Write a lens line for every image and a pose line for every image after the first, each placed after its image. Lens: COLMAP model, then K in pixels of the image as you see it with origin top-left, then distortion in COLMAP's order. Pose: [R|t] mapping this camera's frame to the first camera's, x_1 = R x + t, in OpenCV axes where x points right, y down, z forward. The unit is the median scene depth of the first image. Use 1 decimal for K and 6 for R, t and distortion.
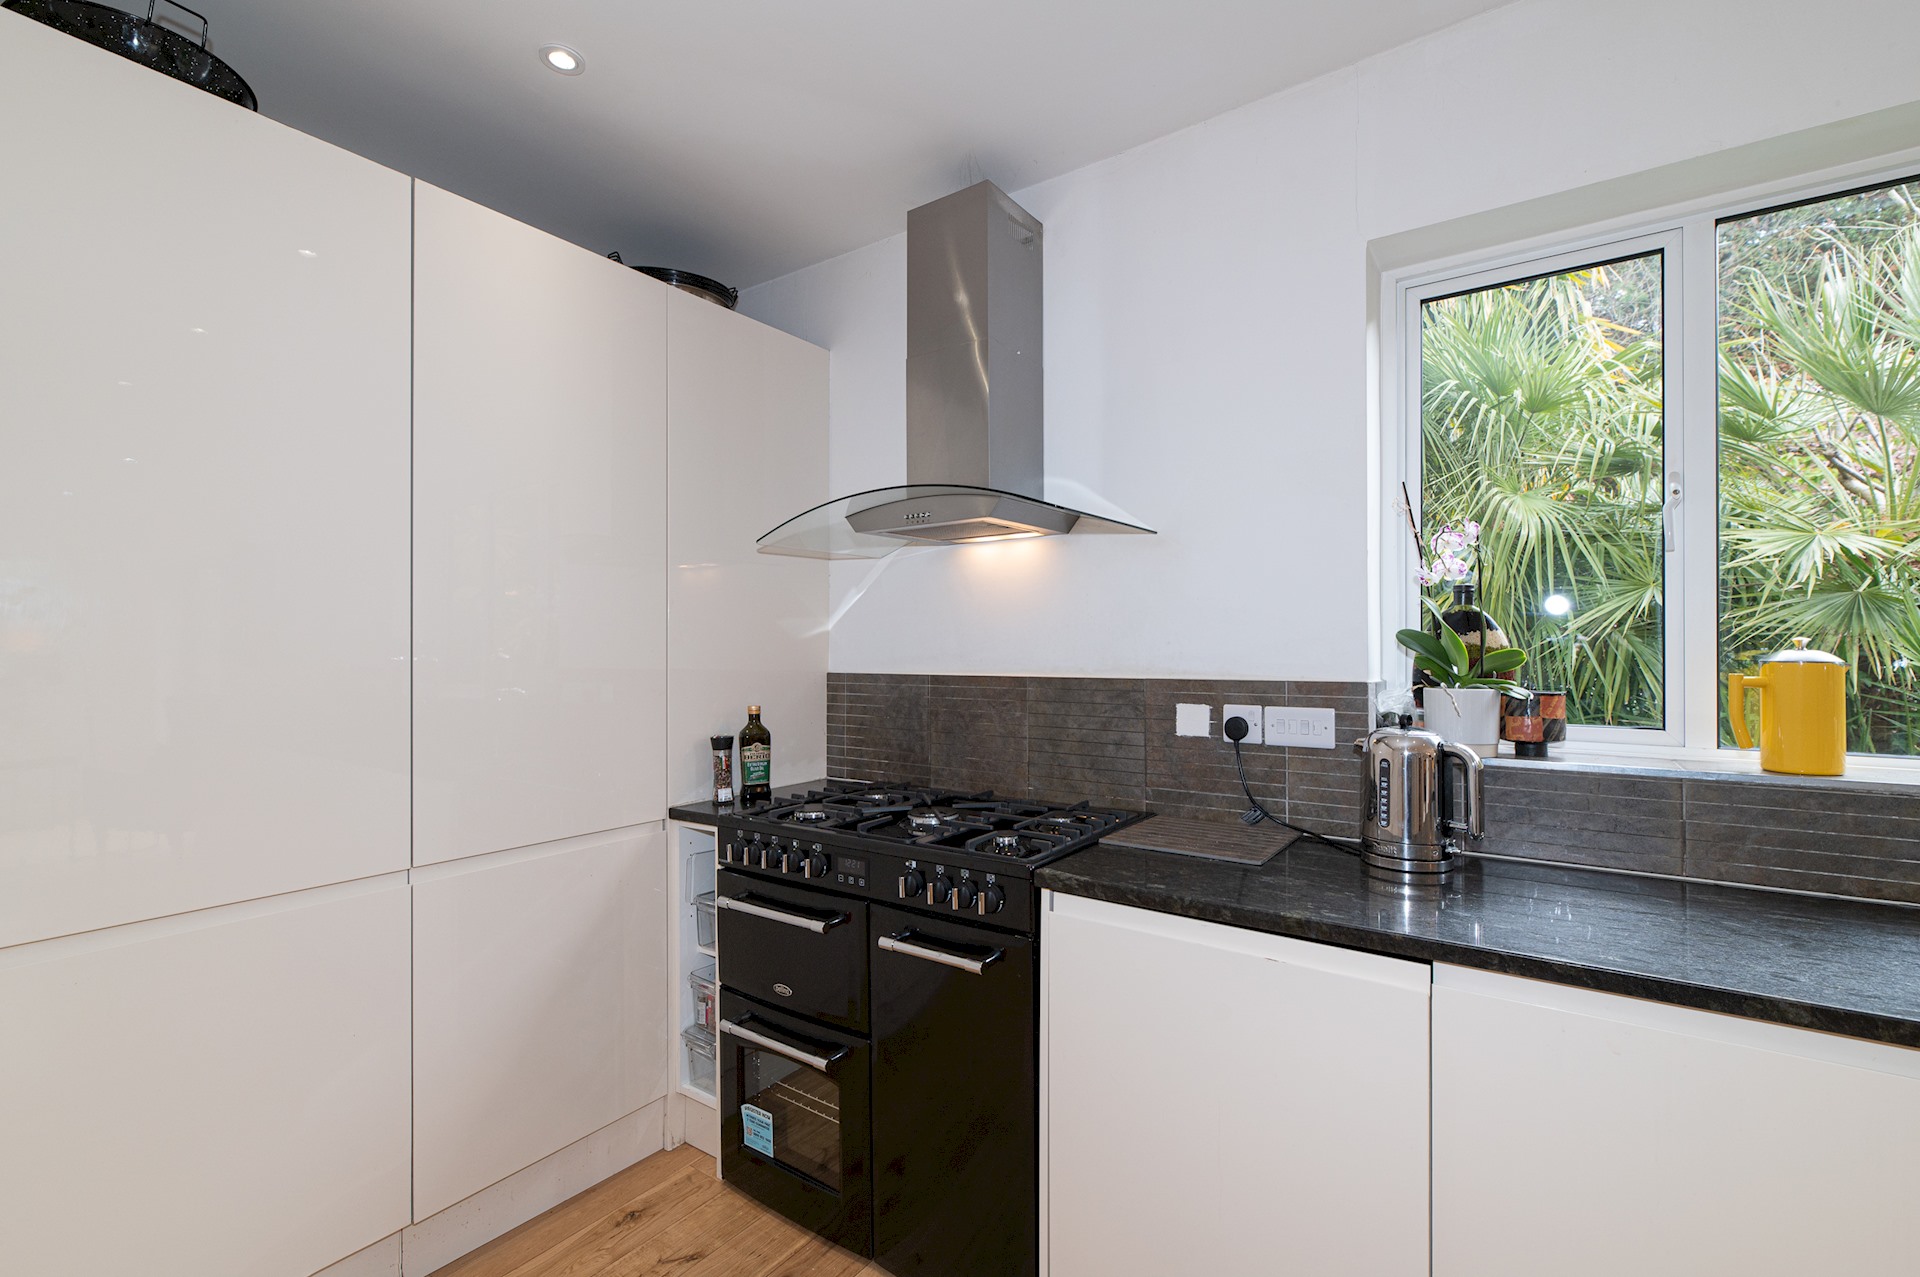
lens RADIAL K [[844.8, 0, 951.6], [0, 844.8, 663.9], [0, 0, 1]] dist [0.003410, -0.001433]
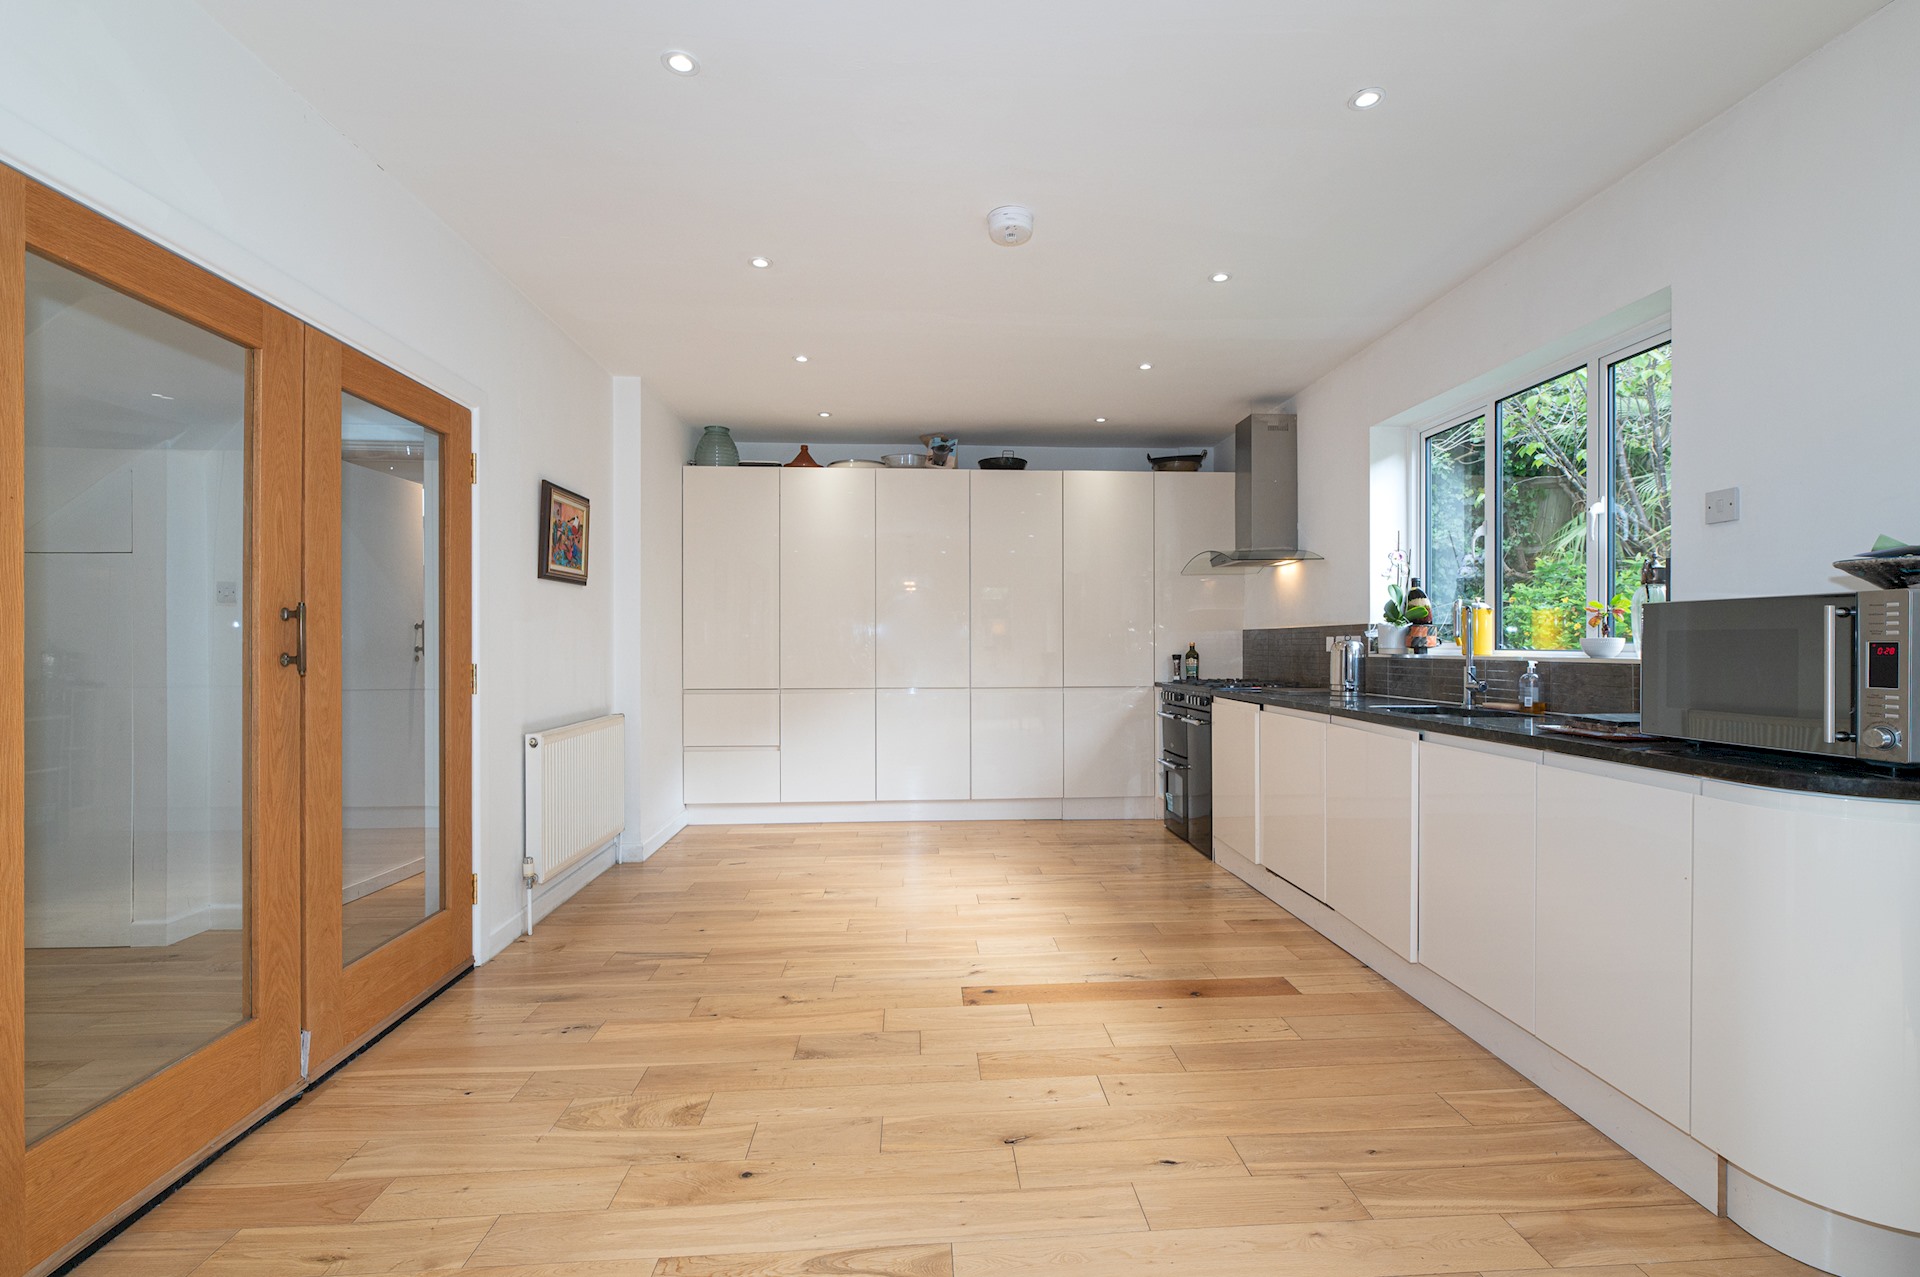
lens RADIAL K [[844.8, 0, 964.8], [0, 844.8, 646.5], [0, 0, 1]] dist [0.003410, -0.001433]
pose [[0.622438, 0.000213, -0.782669, 1.359516], [-0.006603, 0.999966, -0.004979, 0.087286], [0.782641, 0.008267, 0.622418, -1.065558]]
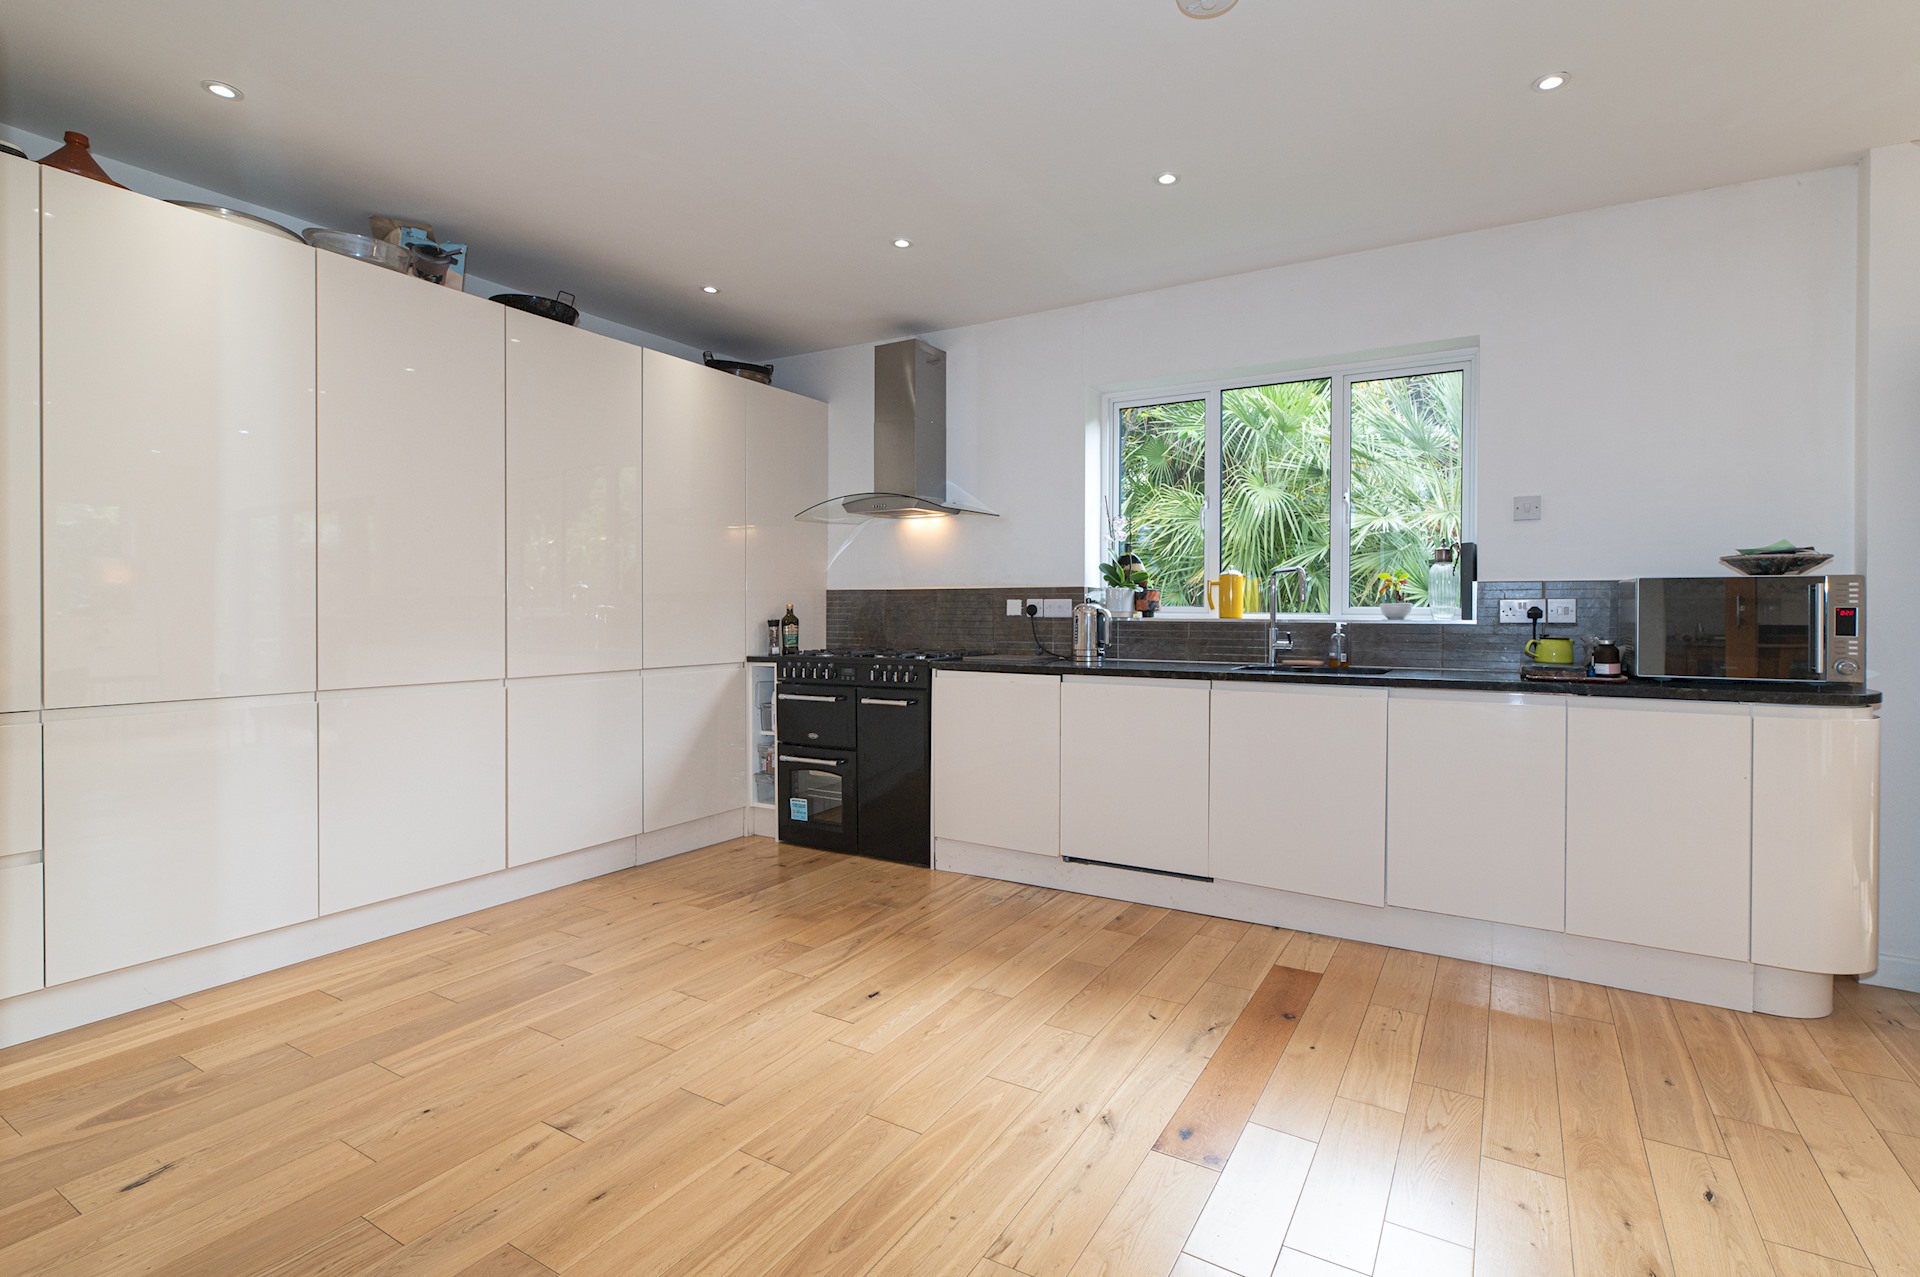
lens RADIAL K [[884.9, 0, 989.8], [0, 884.9, 616.1], [0, 0, 1]] dist [0.000205, 0.000389]
pose [[0.996040, 0.002871, 0.088856, 0.034066], [-0.002445, 0.999985, -0.004897, 0.095099], [-0.088869, 0.004660, 0.996032, -1.097171]]
